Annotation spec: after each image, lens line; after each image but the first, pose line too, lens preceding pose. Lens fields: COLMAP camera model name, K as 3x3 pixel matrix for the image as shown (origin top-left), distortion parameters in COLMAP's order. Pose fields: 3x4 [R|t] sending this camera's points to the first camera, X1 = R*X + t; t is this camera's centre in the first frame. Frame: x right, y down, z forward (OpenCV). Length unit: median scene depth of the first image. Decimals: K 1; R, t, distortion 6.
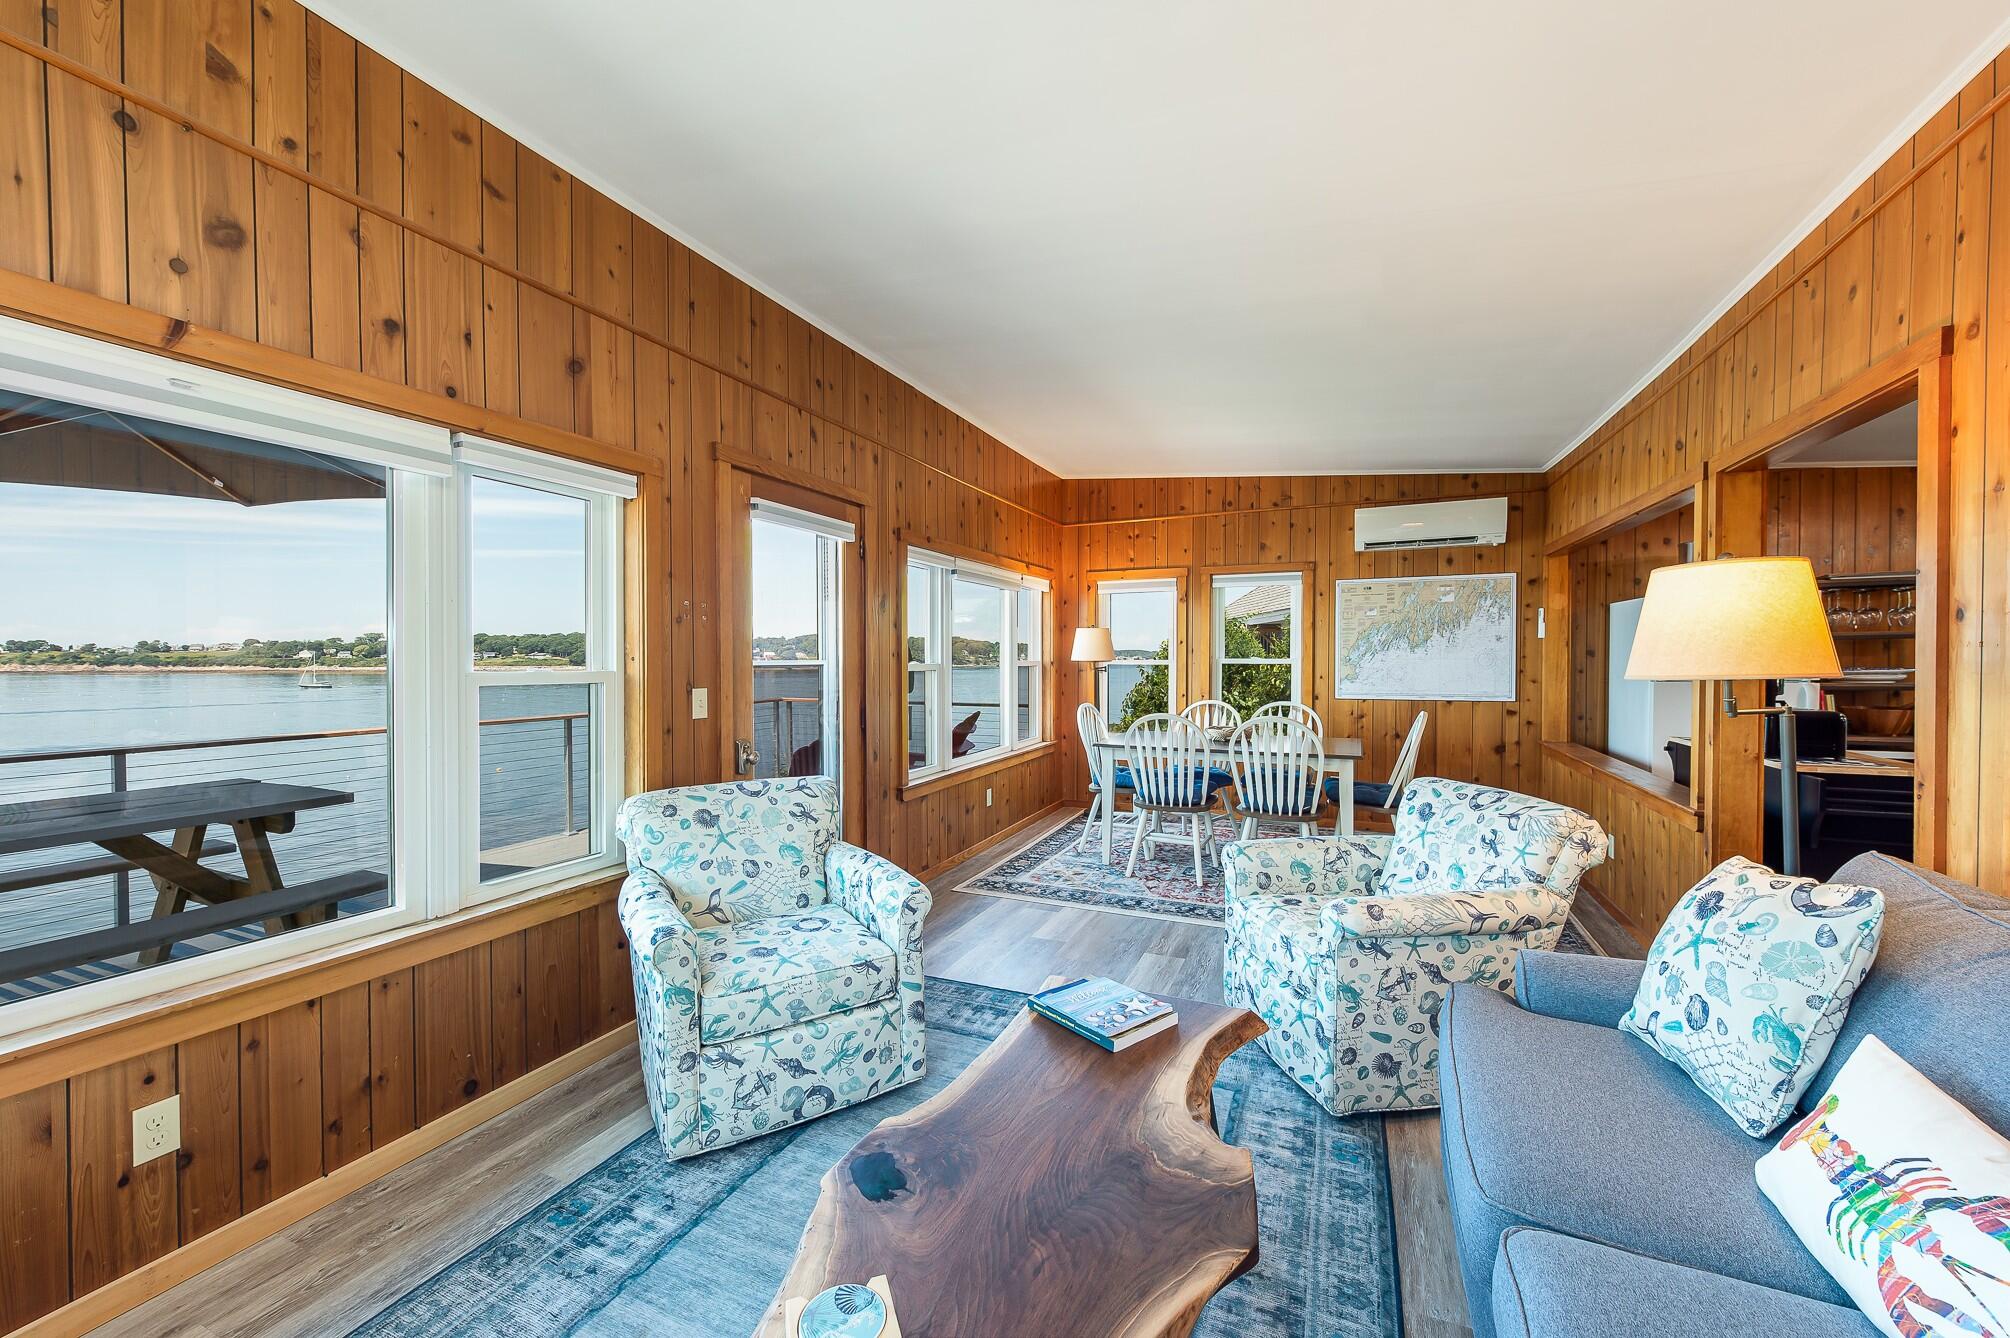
lens RADIAL K [[785.4, 0, 997.9], [0, 785.4, 685.2], [0, 0, 1]] dist [0.000743, -0.000332]
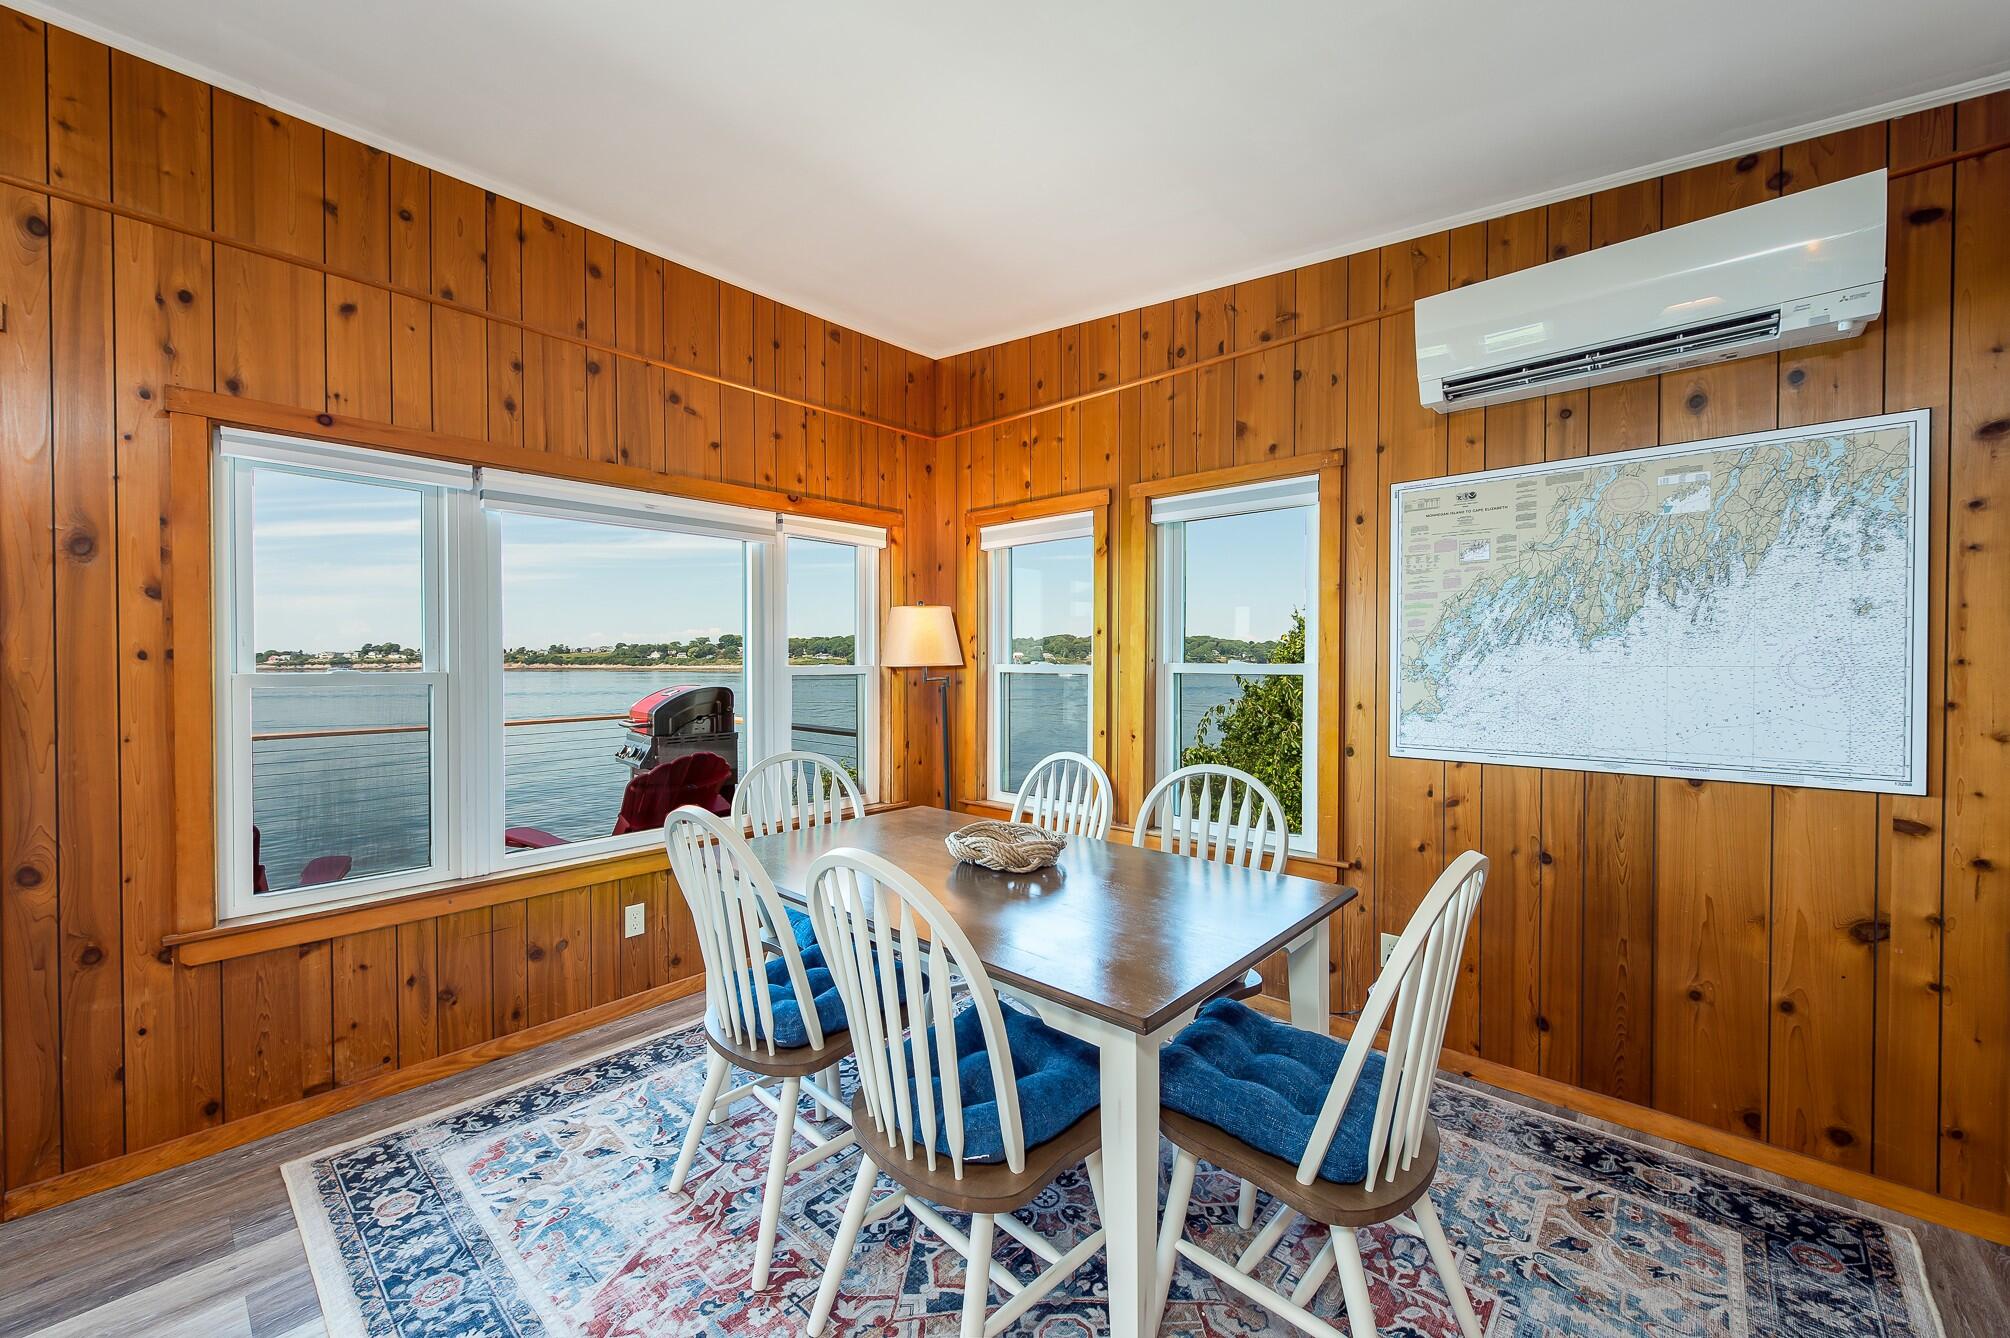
lens RADIAL K [[788.6, 0, 988.7], [0, 788.6, 675.8], [0, 0, 1]] dist [-0.003247, -0.000497]
pose [[0.948751, 0.008310, -0.315915, 0.367377], [-0.012421, 0.999862, -0.011003, -0.020507], [0.315780, 0.014363, 0.948724, 0.531499]]
